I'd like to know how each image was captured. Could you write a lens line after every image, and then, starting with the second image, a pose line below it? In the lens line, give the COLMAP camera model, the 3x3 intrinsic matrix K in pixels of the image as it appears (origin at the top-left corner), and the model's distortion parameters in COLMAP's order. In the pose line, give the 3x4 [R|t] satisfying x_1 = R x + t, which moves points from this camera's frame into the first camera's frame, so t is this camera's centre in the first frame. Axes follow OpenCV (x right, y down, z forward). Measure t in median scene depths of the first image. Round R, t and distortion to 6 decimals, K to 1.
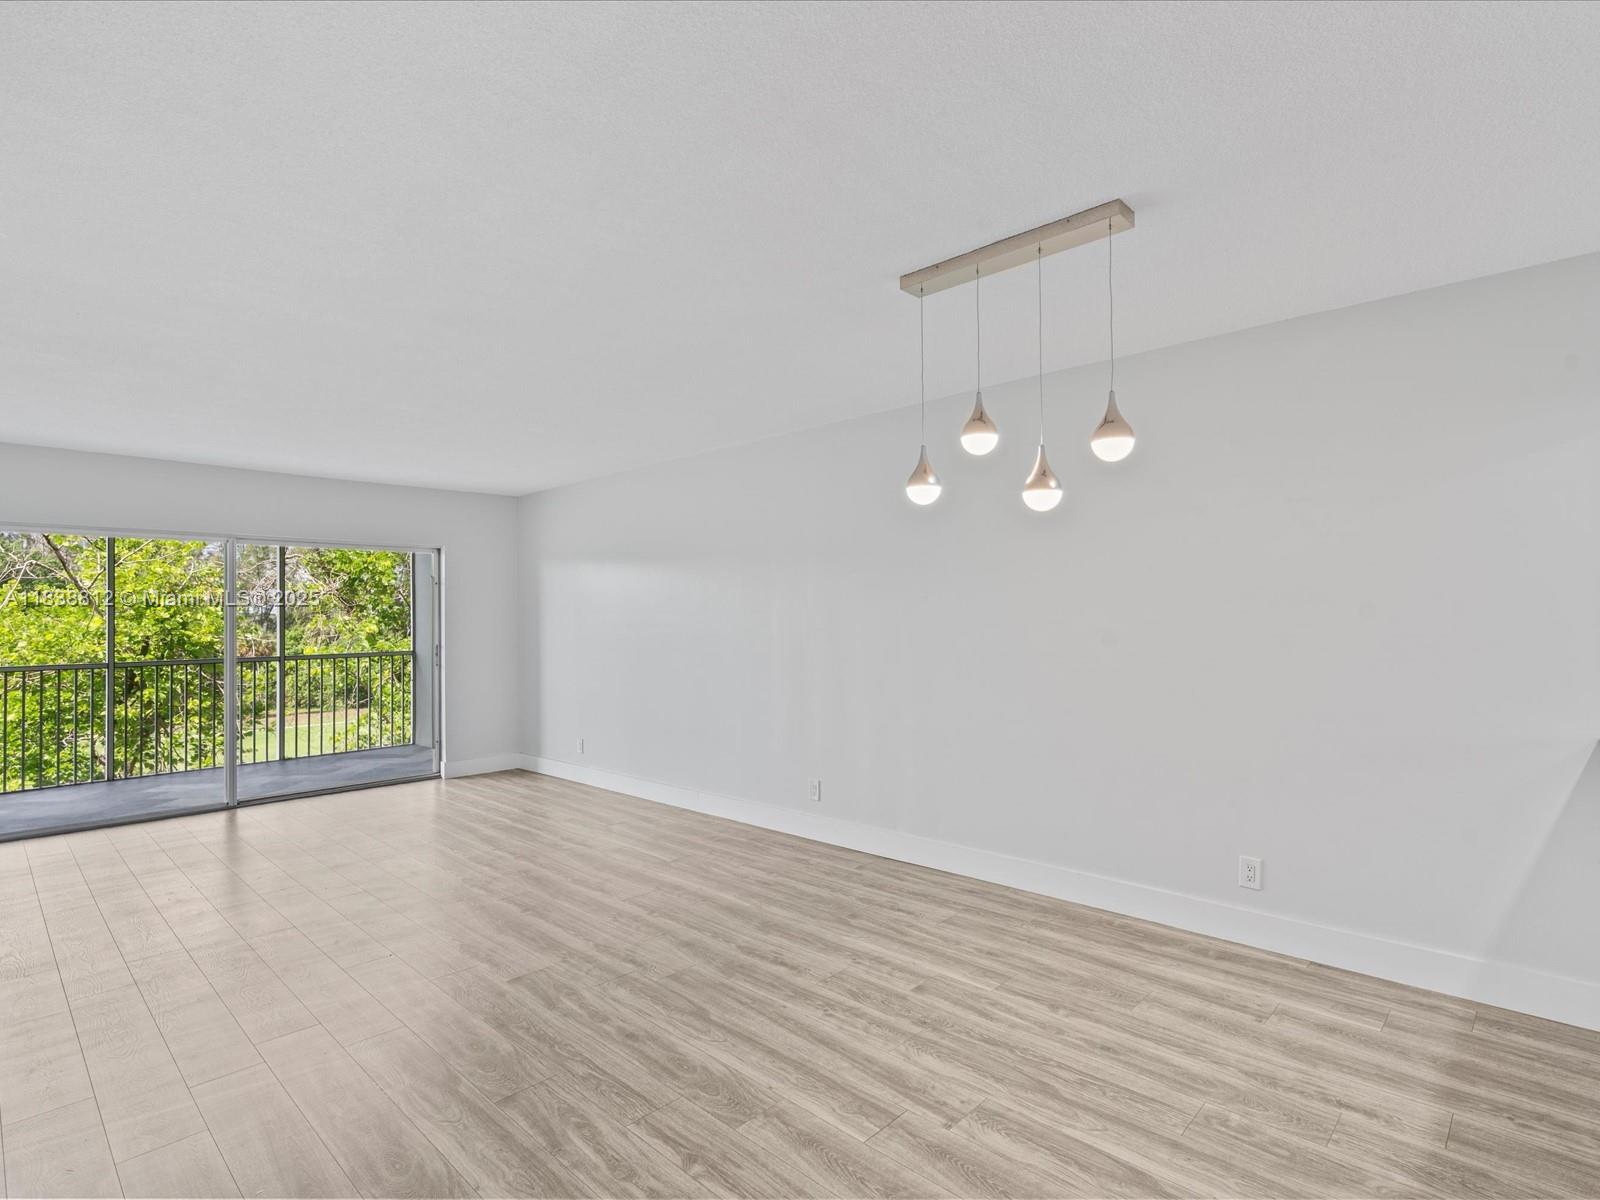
lens RADIAL K [[808.8, 0, 783.6], [0, 808.8, 605.1], [0, 0, 1]] dist [-0.015035, 0.005275]
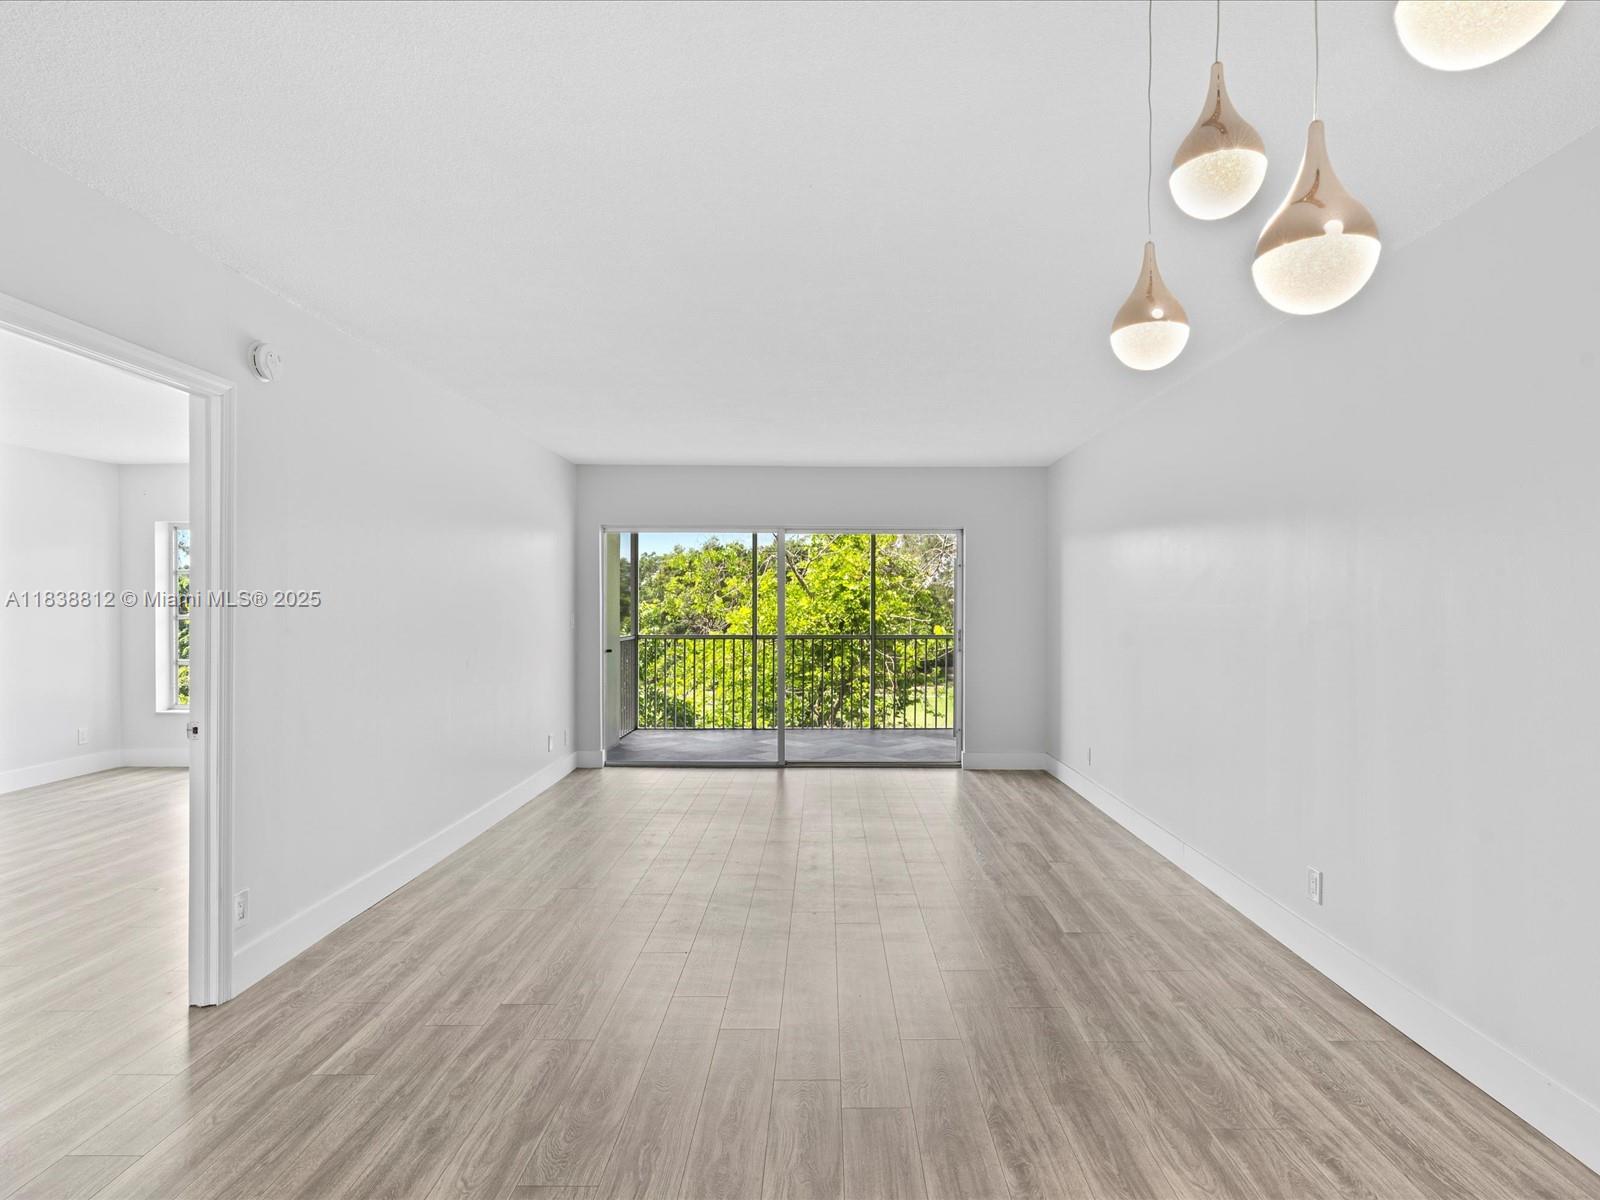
lens RADIAL K [[808.8, 0, 826.6], [0, 808.8, 618.9], [0, 0, 1]] dist [-0.015035, 0.005275]
pose [[0.705599, 0.024624, -0.708183, 0.244430], [0.002697, 0.999295, 0.037434, -0.000393], [0.708606, -0.028323, 0.705036, 0.360169]]
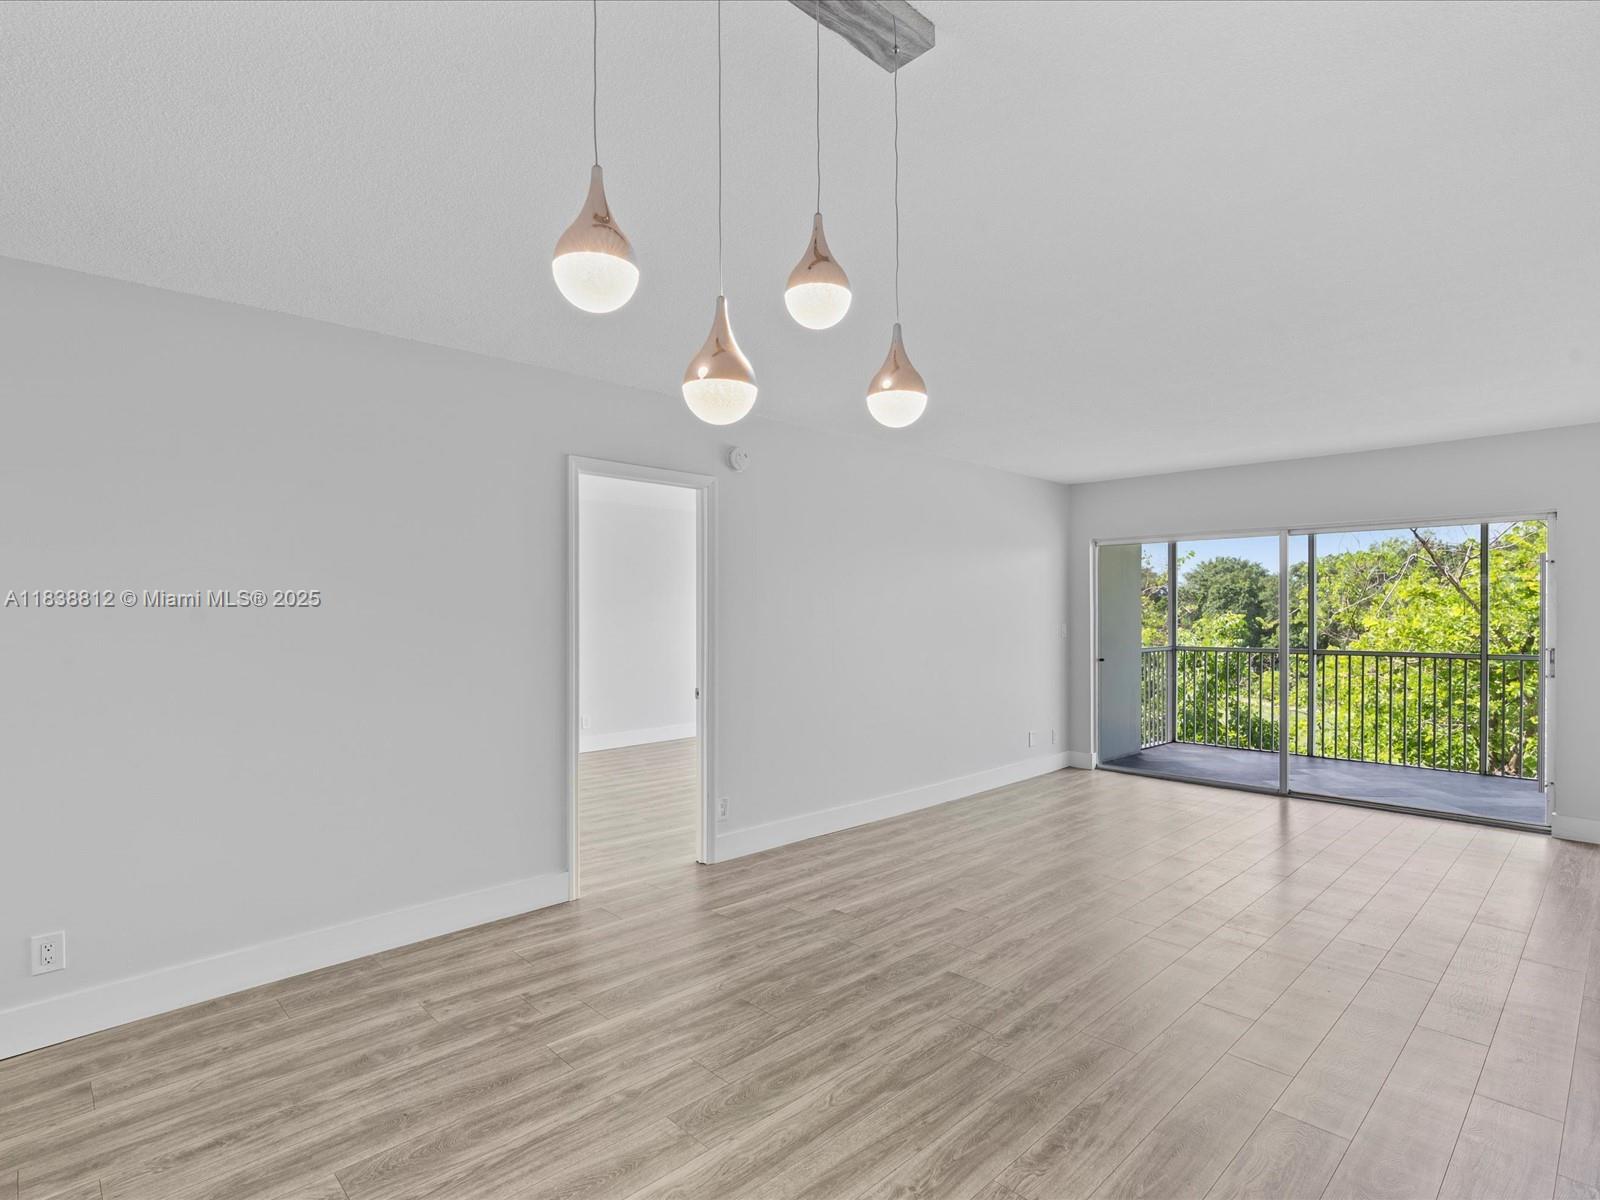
lens RADIAL K [[808.8, 0, 820.4], [0, 808.8, 611.6], [0, 0, 1]] dist [-0.015035, 0.005275]
pose [[-0.008767, 0.007537, -0.999933, 0.496025], [0.017104, 0.999826, 0.007387, 0.001069], [0.999815, -0.017038, -0.008894, 0.628560]]
